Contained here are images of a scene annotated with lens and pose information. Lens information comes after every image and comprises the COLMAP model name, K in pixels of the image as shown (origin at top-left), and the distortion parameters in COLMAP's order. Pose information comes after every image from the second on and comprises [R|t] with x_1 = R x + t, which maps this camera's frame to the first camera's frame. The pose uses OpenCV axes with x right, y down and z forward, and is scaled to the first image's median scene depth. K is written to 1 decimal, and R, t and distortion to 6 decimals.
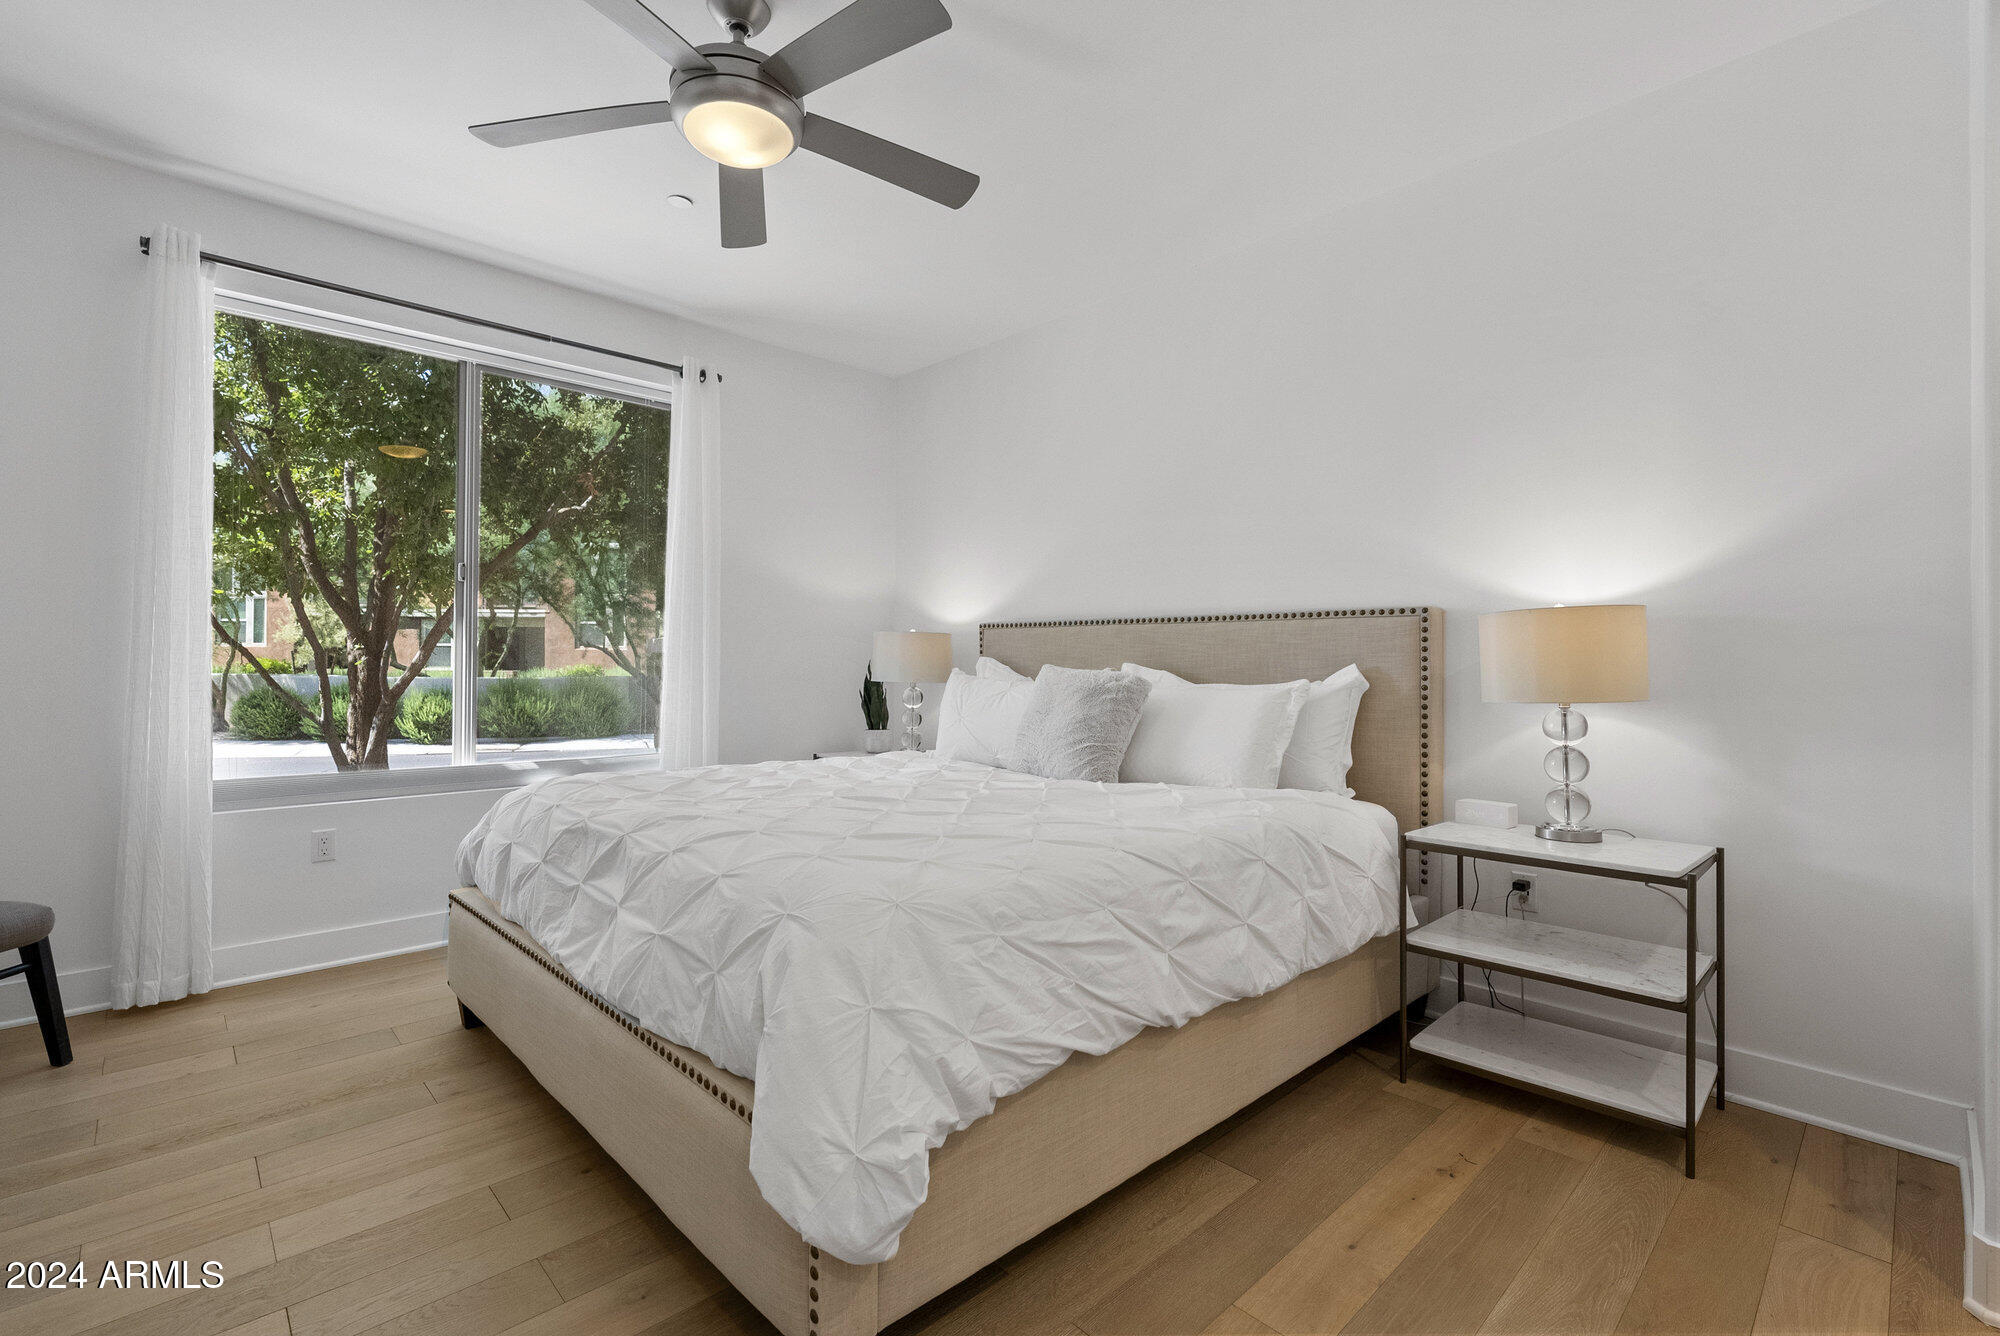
lens RADIAL K [[908.7, 0, 1000.0], [0, 908.7, 668.0], [0, 0, 1]] dist [0.009545, -0.000215]
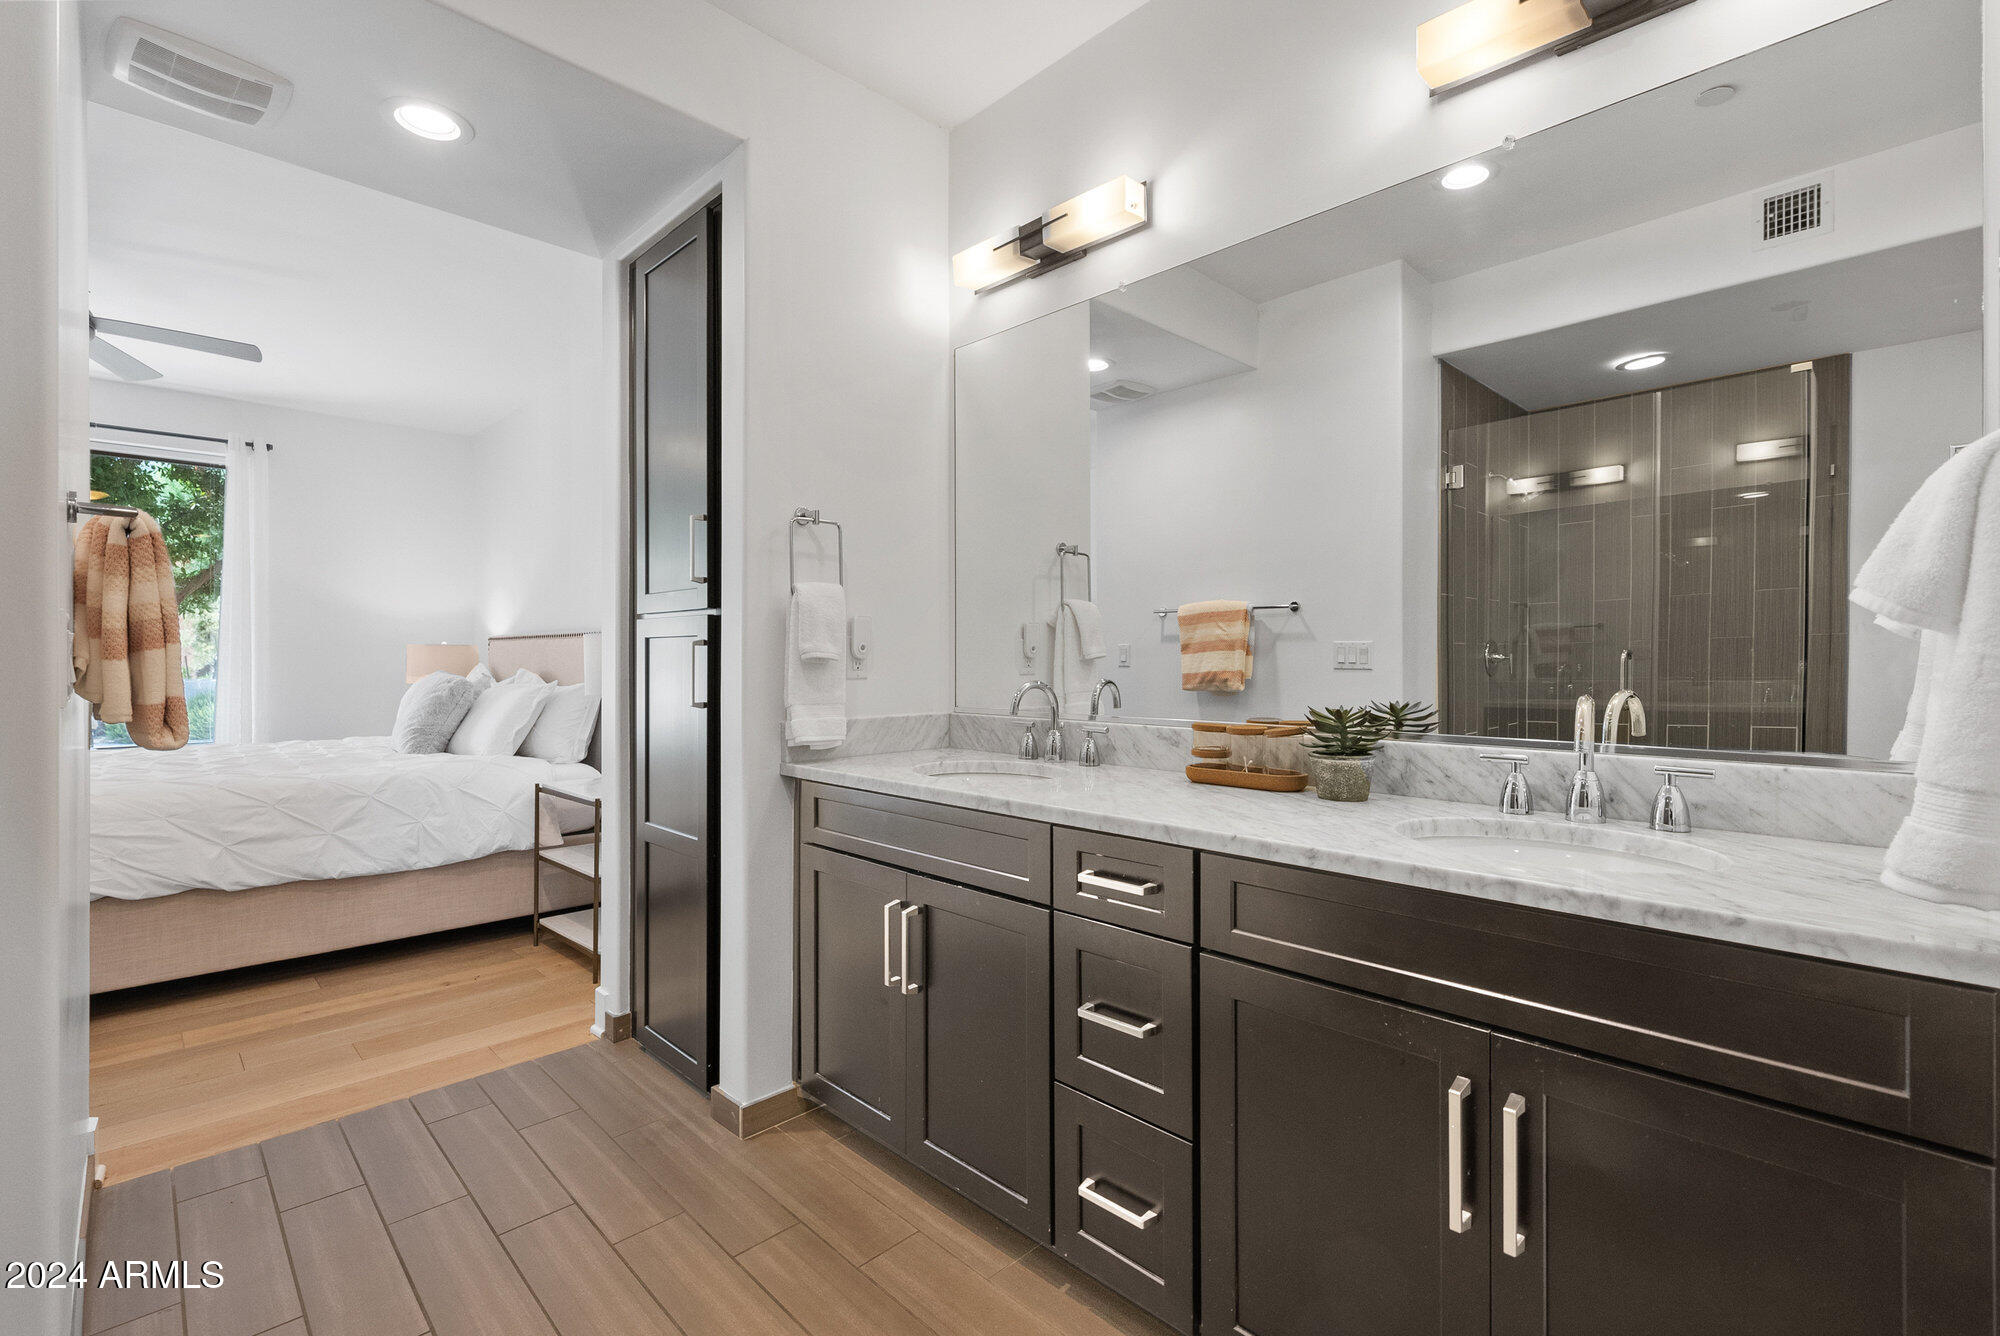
lens RADIAL K [[908.7, 0, 1000.0], [0, 908.7, 668.0], [0, 0, 1]] dist [0.009545, -0.000215]
pose [[0.999796, -0.002054, 0.020082, 1.436973], [0.001964, 0.999988, 0.004458, -0.018768], [-0.020091, -0.004418, 0.999788, -0.649468]]
